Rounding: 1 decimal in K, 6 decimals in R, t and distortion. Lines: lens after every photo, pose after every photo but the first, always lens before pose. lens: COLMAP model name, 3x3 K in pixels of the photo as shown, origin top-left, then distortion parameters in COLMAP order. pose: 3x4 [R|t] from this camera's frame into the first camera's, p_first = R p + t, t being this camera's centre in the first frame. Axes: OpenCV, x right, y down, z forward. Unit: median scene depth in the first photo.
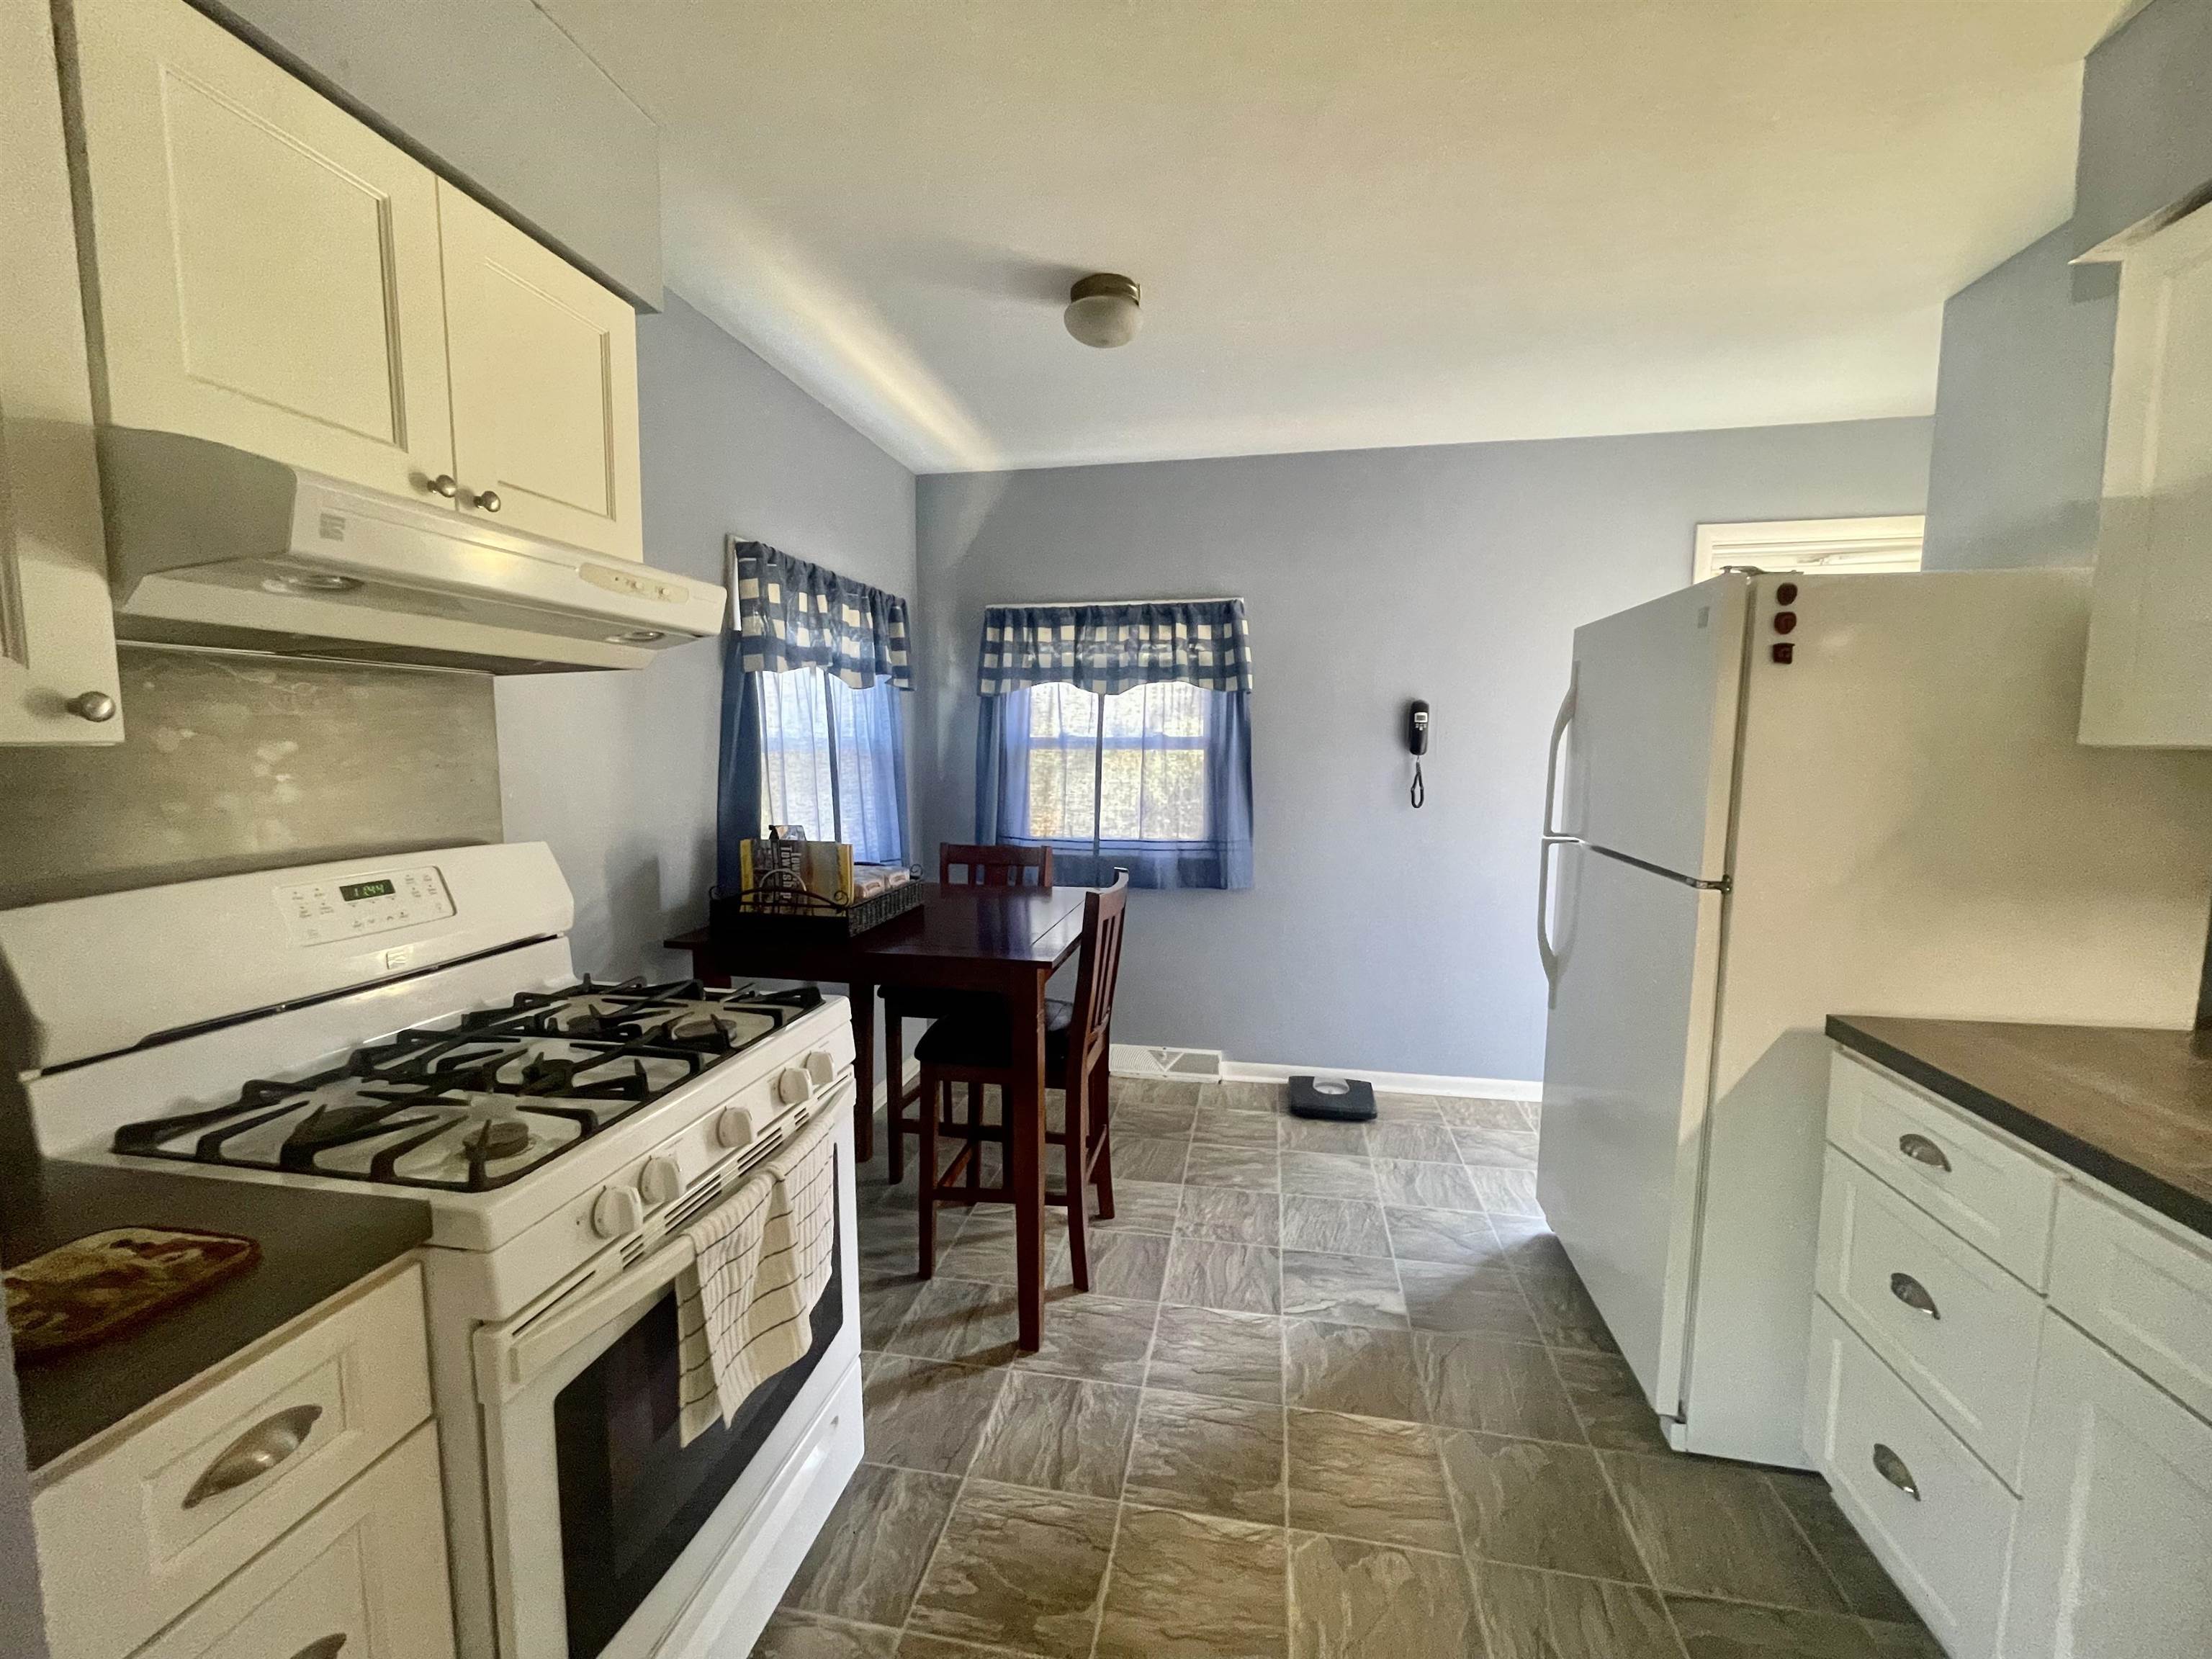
lens RADIAL K [[889.6, 0, 1106.0], [0, 889.6, 829.5], [0, 0, 1]] dist [0.000704, -0.000029]
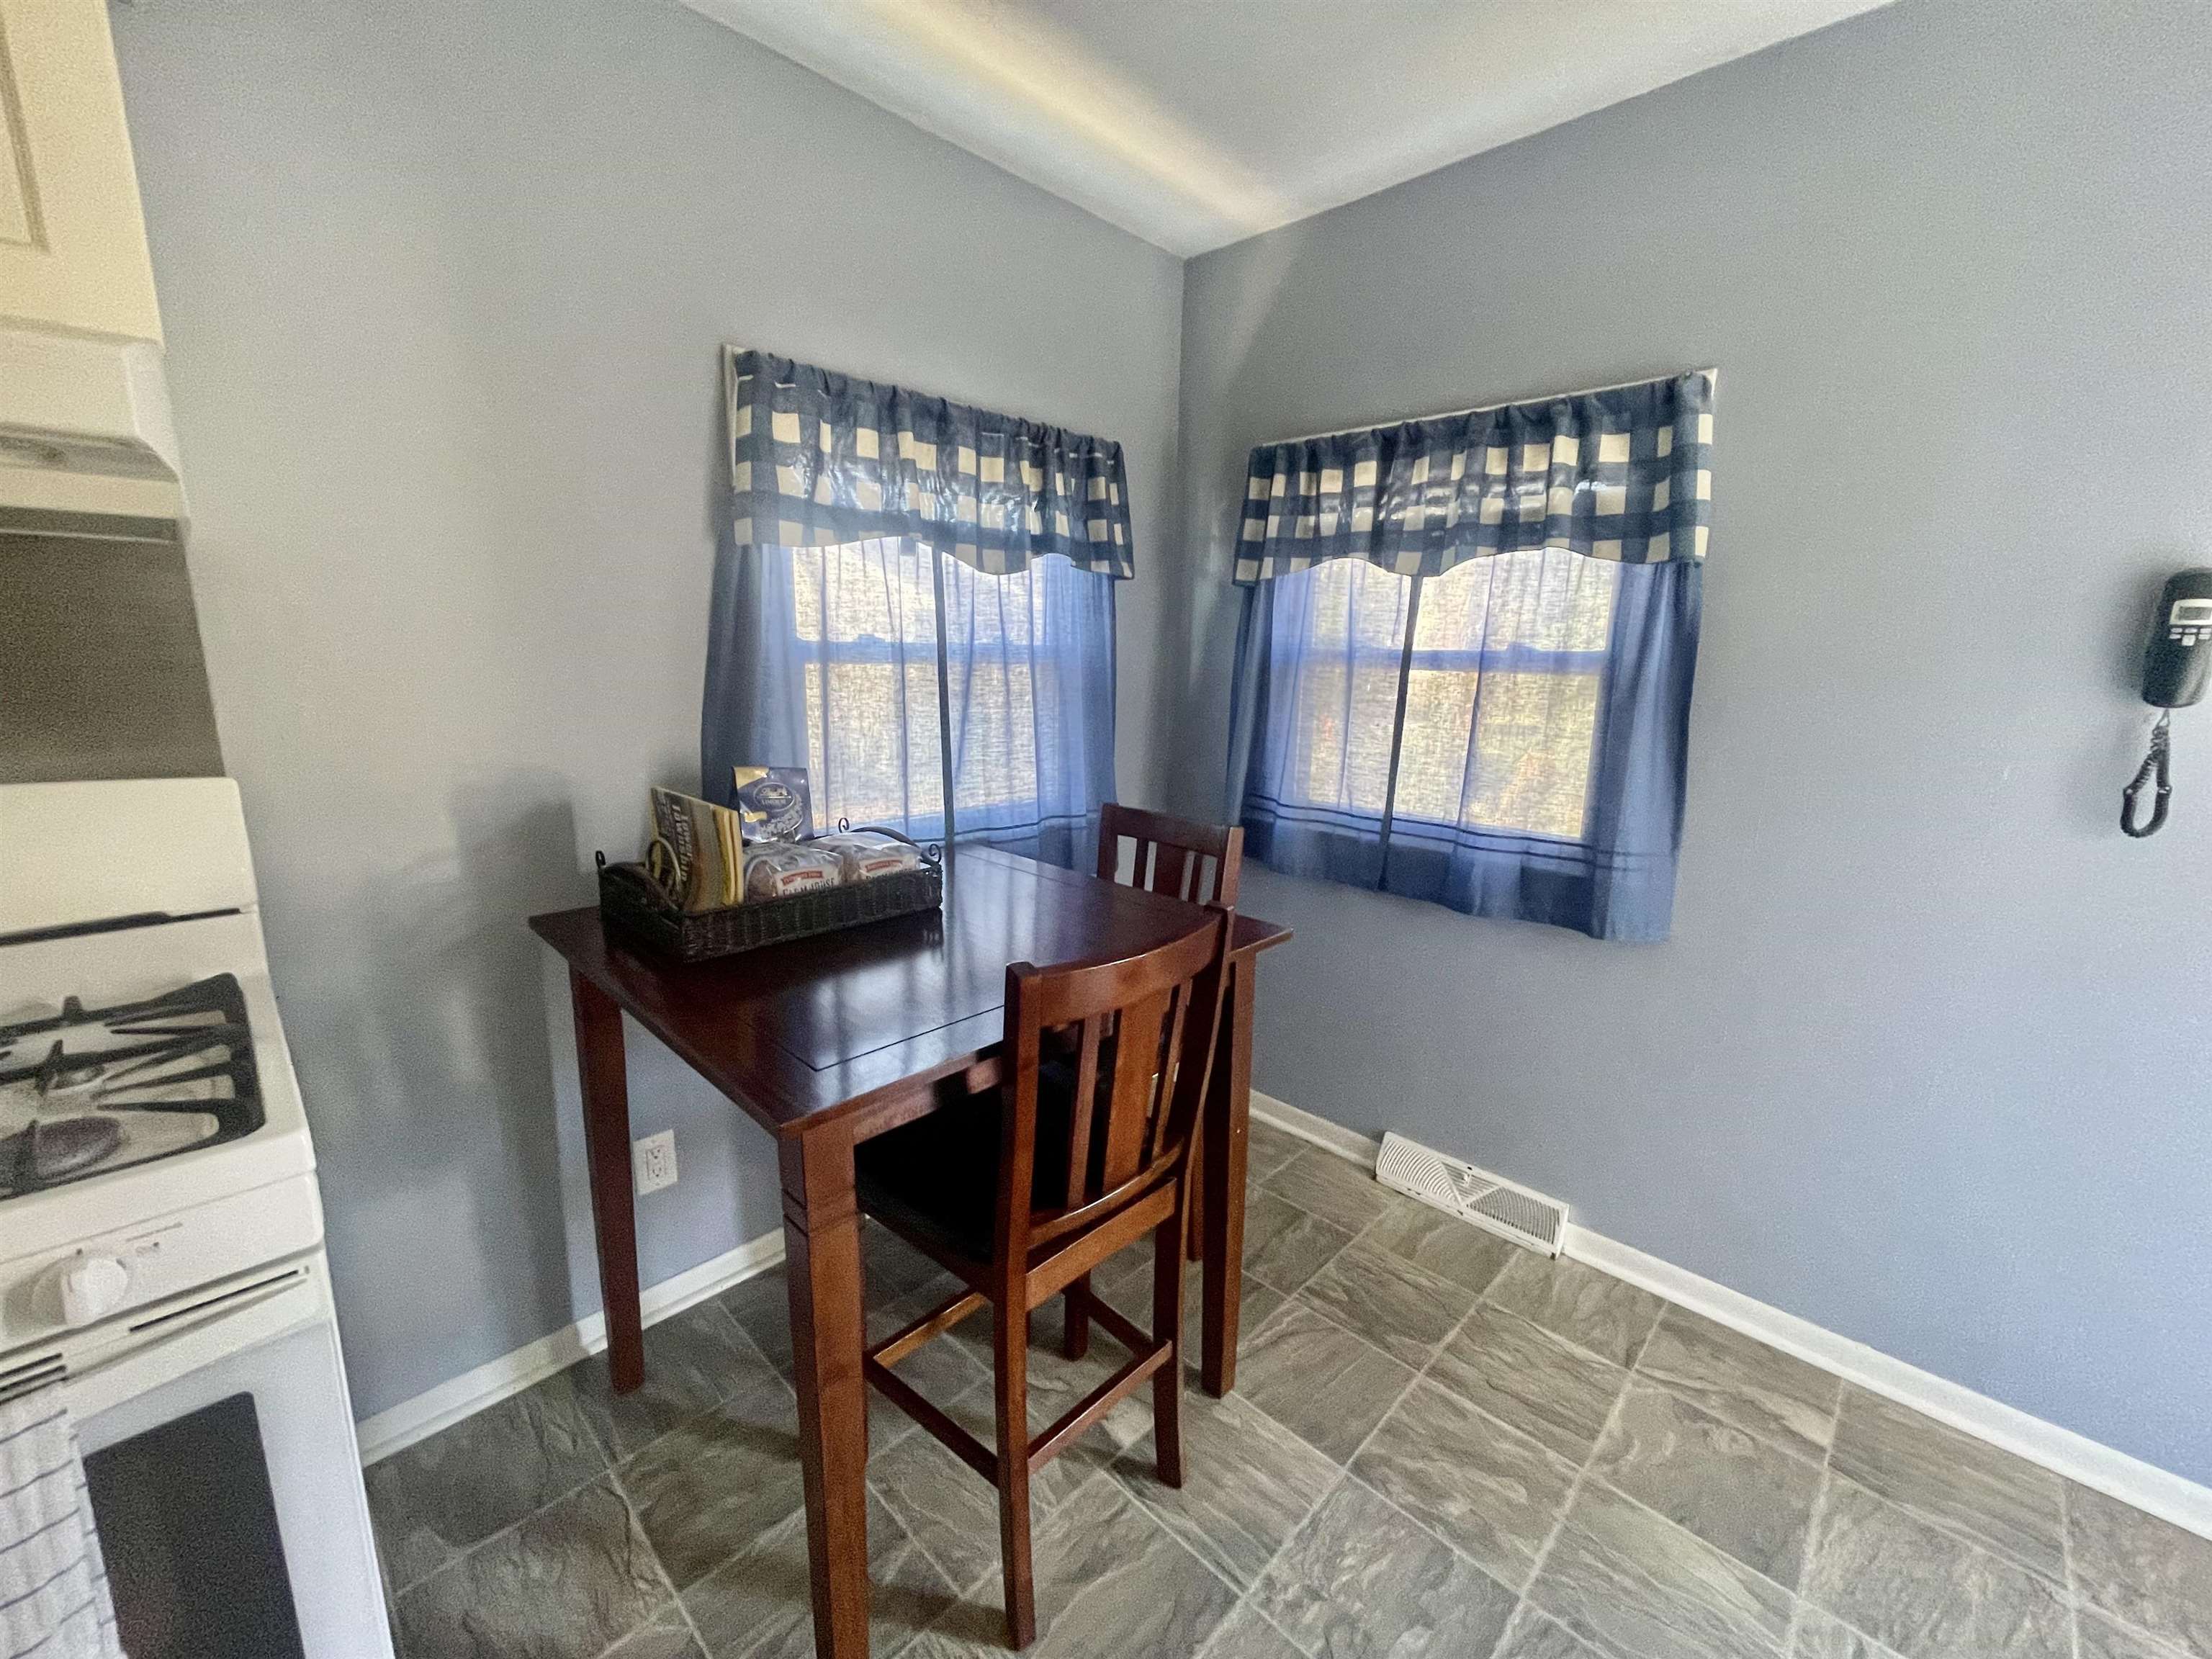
lens RADIAL K [[896.2, 0, 1106.0], [0, 896.2, 829.5], [0, 0, 1]] dist [-0.011392, 0.000588]
pose [[0.831060, 0.123618, -0.542271, 0.169975], [-0.071907, 0.990685, 0.115638, -0.039055], [0.551515, -0.057109, 0.832208, 0.381536]]
